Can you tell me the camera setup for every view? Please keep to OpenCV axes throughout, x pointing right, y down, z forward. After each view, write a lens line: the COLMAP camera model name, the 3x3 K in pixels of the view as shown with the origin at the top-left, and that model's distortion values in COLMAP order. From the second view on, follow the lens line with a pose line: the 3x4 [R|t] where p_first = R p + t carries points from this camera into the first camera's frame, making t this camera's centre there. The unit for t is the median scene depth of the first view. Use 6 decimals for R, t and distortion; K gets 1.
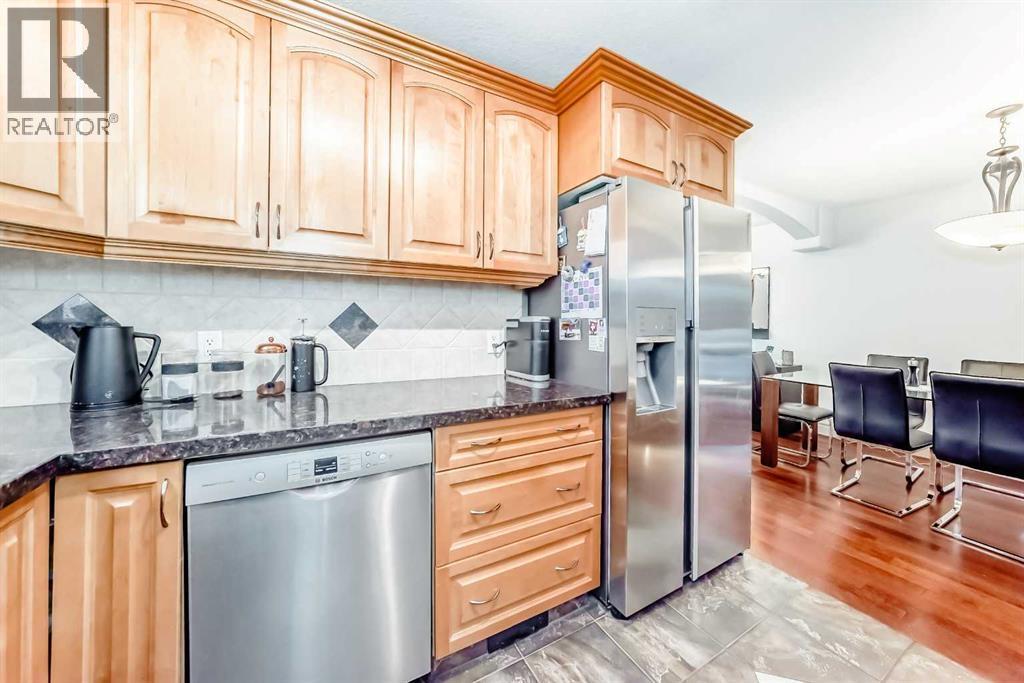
lens RADIAL K [[370.6, 0, 516.9], [0, 370.6, 329.3], [0, 0, 1]] dist [-0.000237, 0.000039]
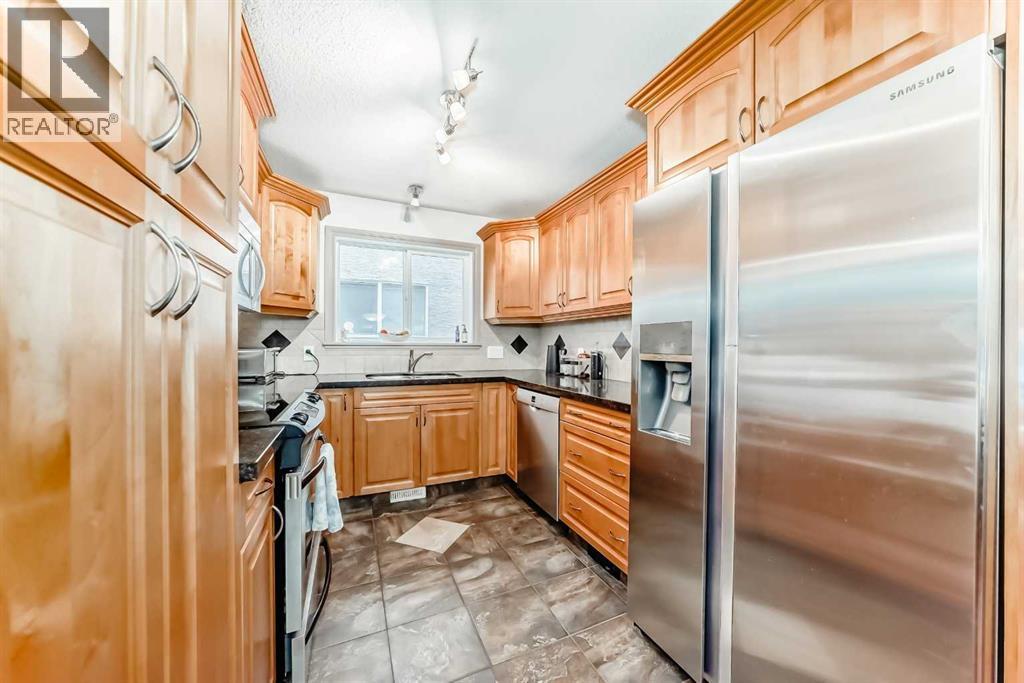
lens RADIAL K [[364.8, 0, 517.0], [0, 364.8, 349.8], [0, 0, 1]] dist [-0.000107, 0.000013]
pose [[-0.097579, 0.002537, -0.995225, 1.404102], [-0.018933, 0.999811, 0.004405, 0.013145], [0.995048, 0.019272, -0.097513, 0.789306]]
